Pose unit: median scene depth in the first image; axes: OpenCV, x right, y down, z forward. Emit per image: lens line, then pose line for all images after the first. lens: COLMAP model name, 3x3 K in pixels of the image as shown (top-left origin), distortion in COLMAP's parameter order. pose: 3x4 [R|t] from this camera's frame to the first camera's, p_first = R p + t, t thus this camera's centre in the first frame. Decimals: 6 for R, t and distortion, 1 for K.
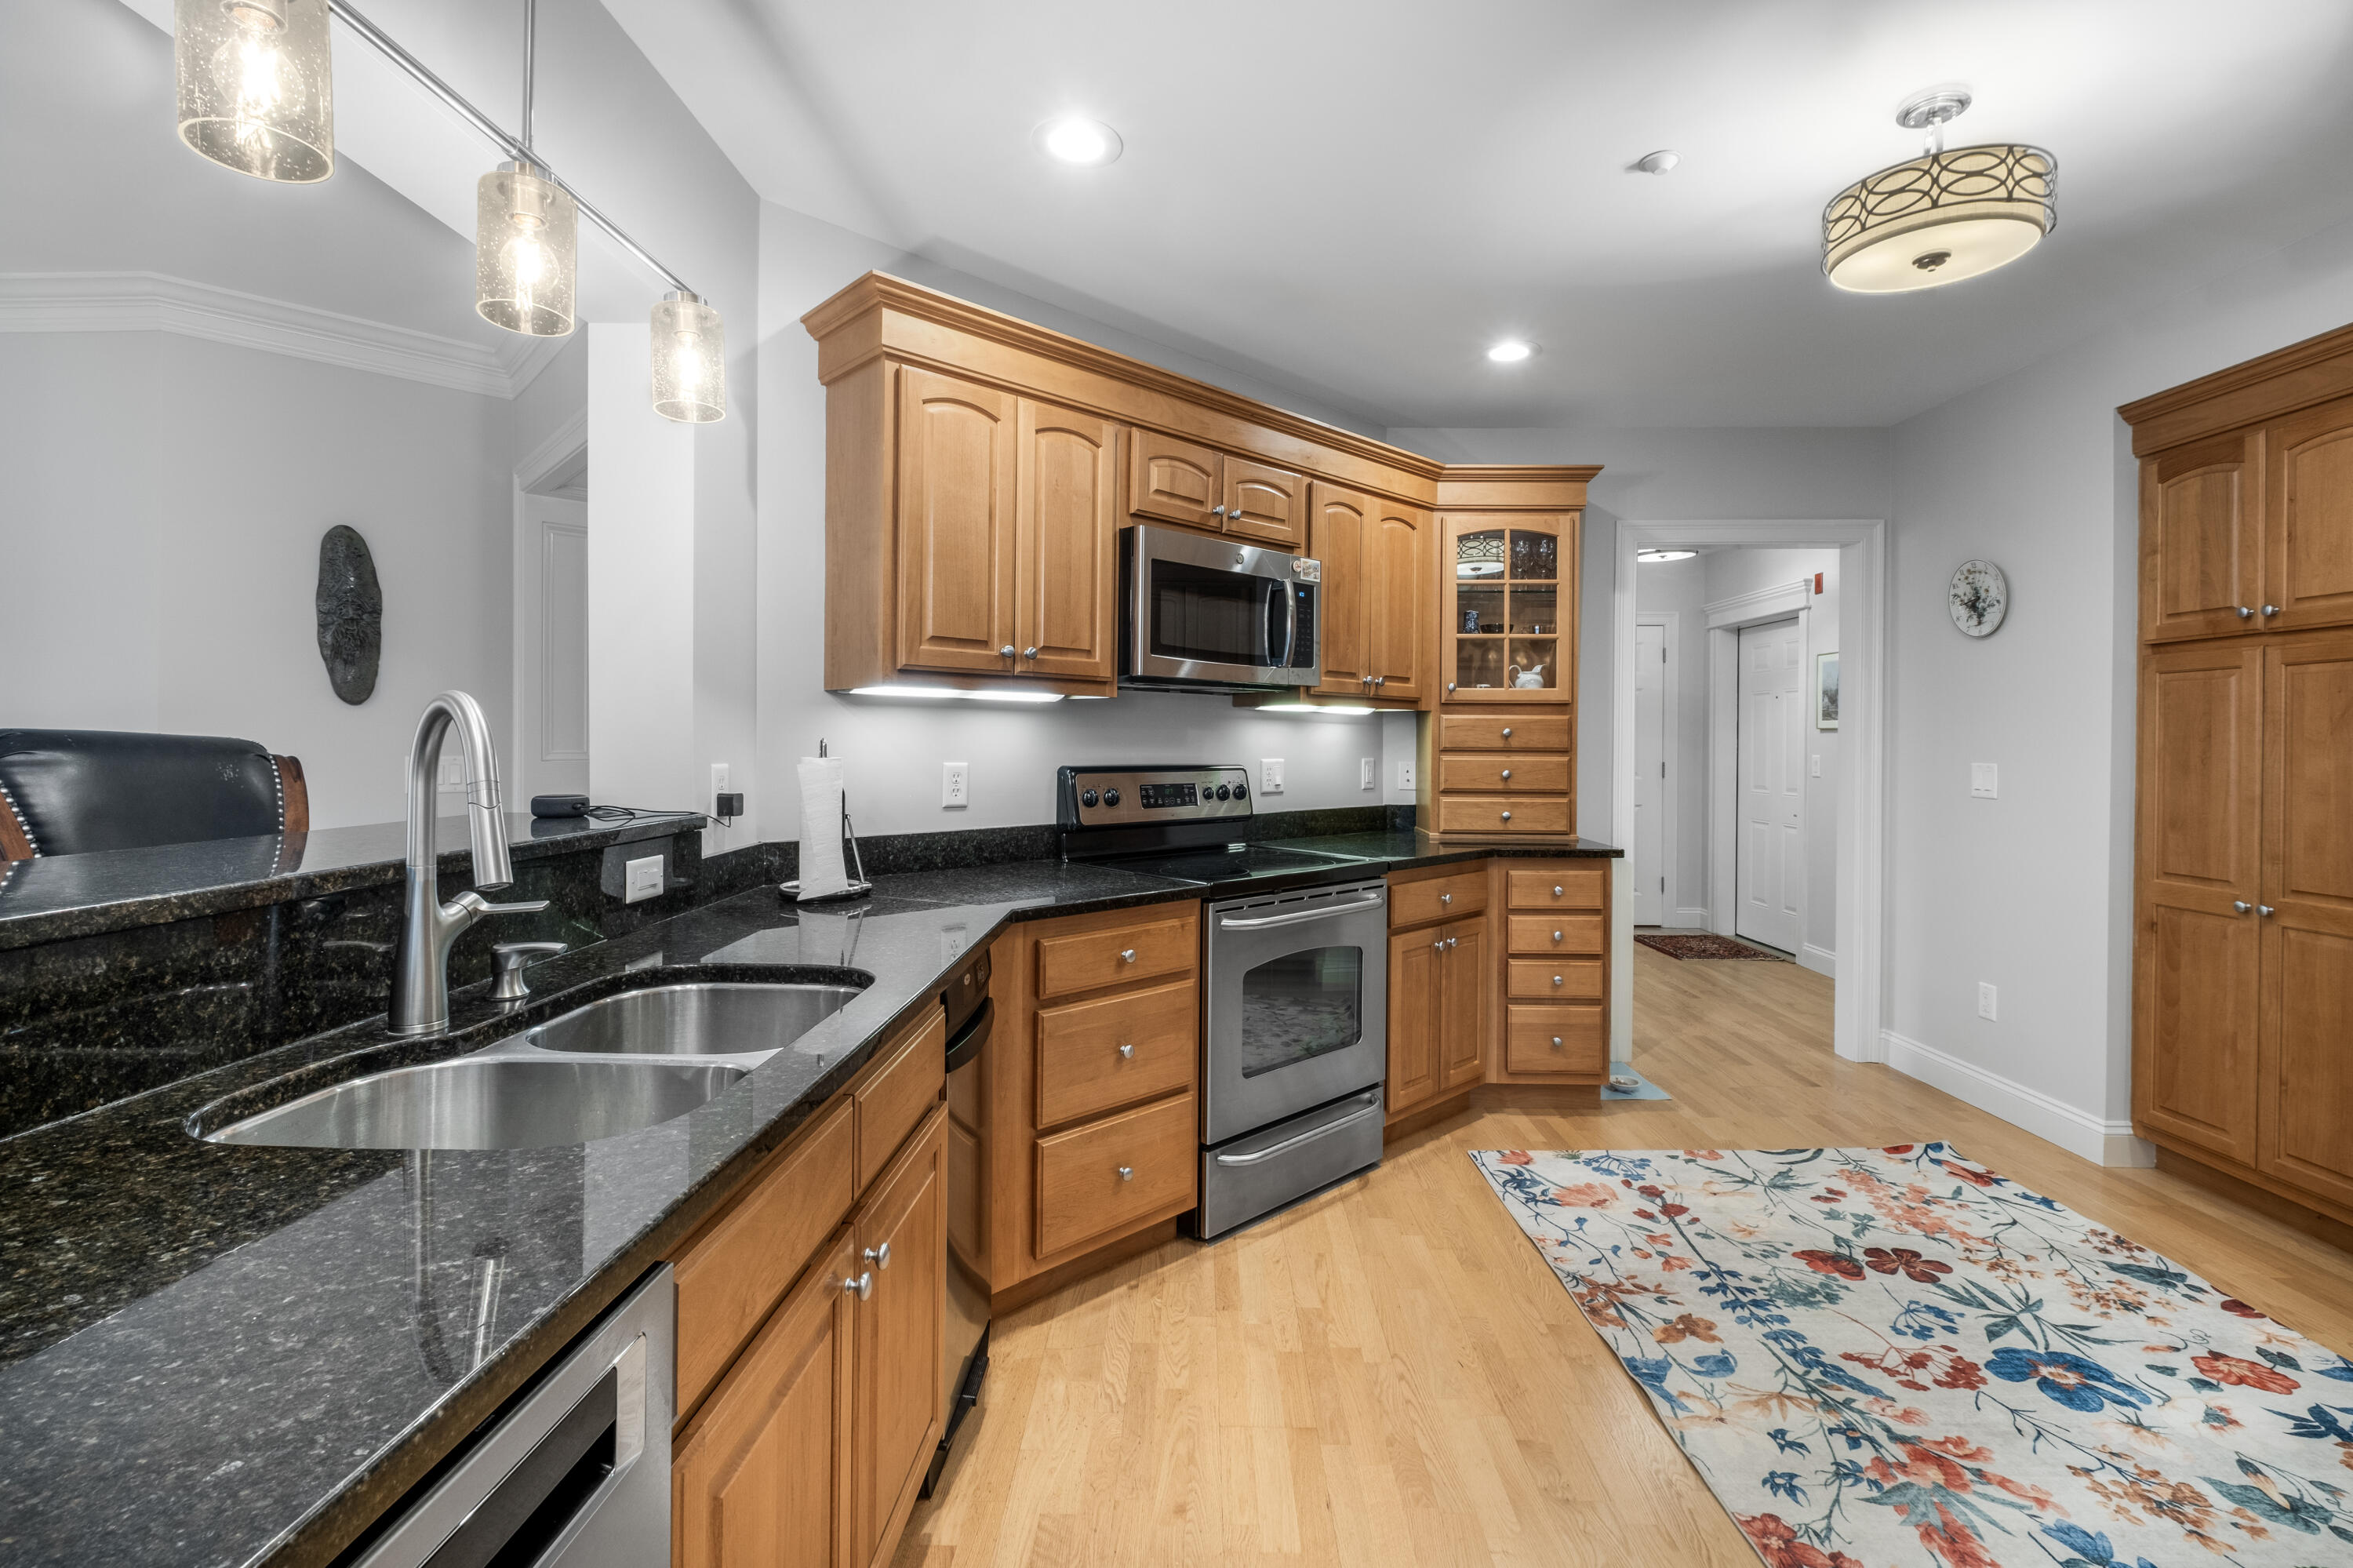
lens RADIAL K [[1026.5, 0, 1171.6], [0, 1026.5, 743.7], [0, 0, 1]] dist [-0.003760, -0.000241]
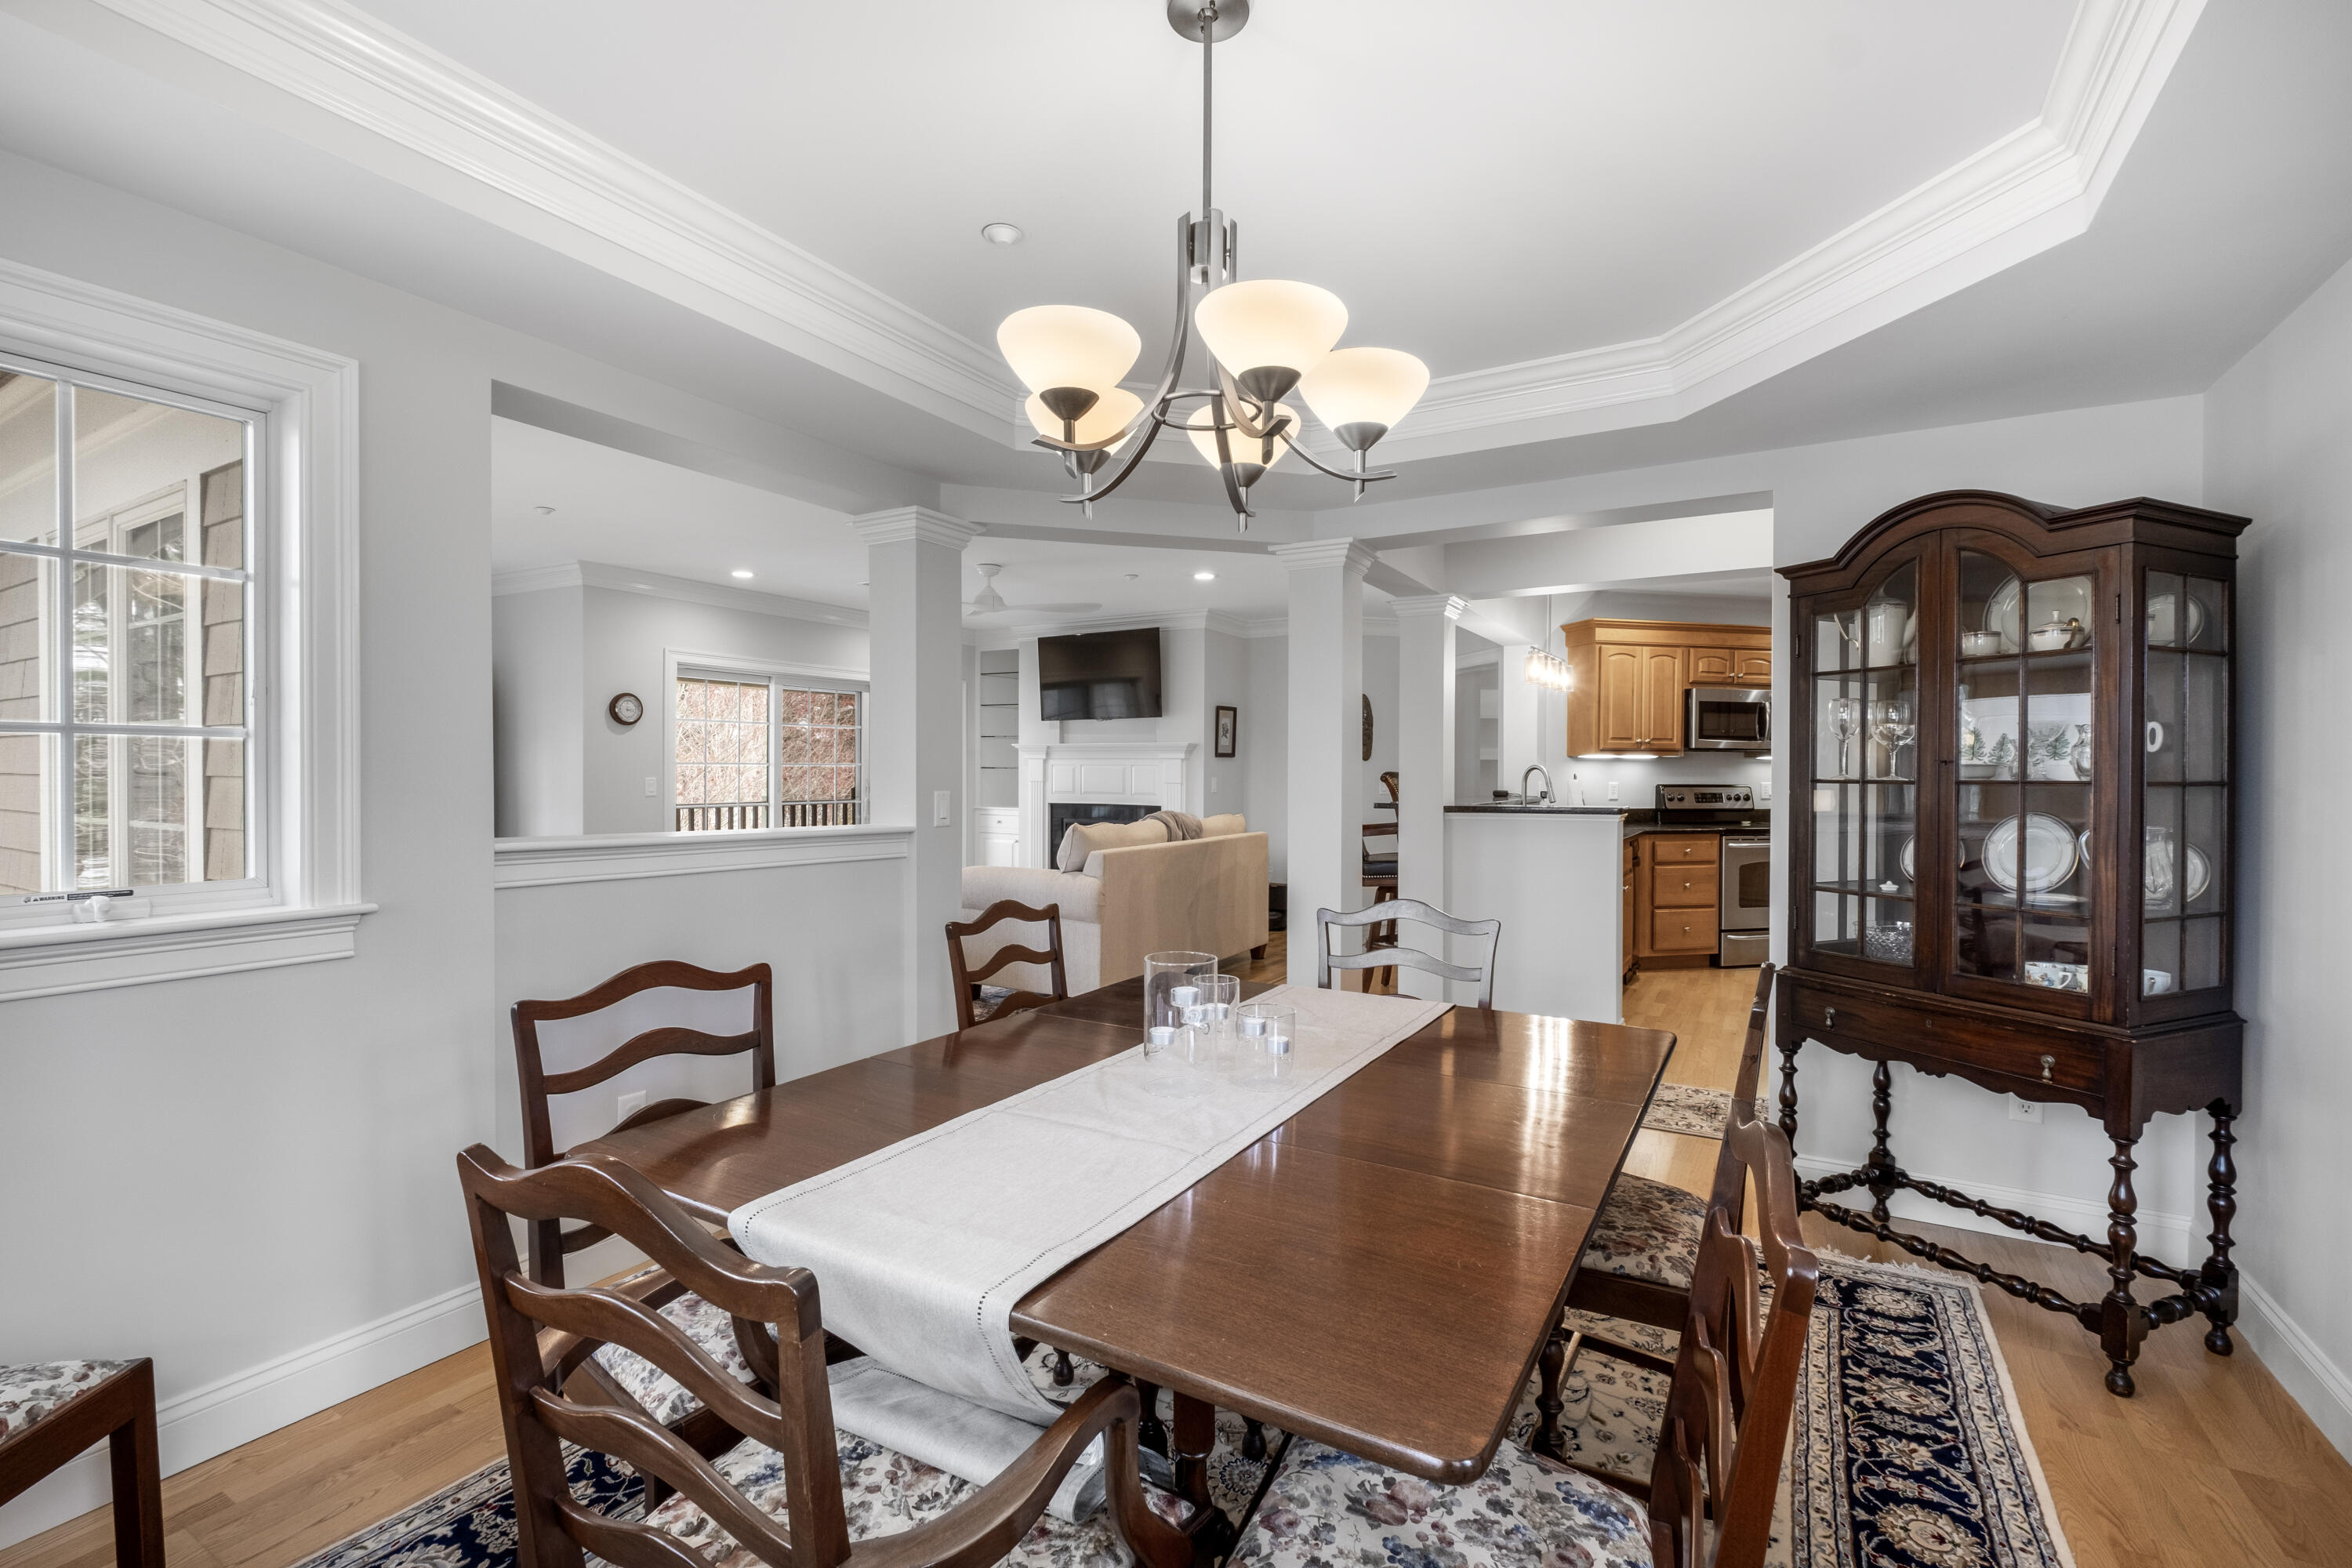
lens RADIAL K [[1025.1, 0, 1165.5], [0, 1025.1, 771.6], [0, 0, 1]] dist [-0.001386, -0.000170]
pose [[0.870113, -0.000332, -0.492852, 0.072430], [-0.000864, 0.999997, -0.002198, -0.001307], [0.492851, 0.002338, 0.870110, -1.639569]]
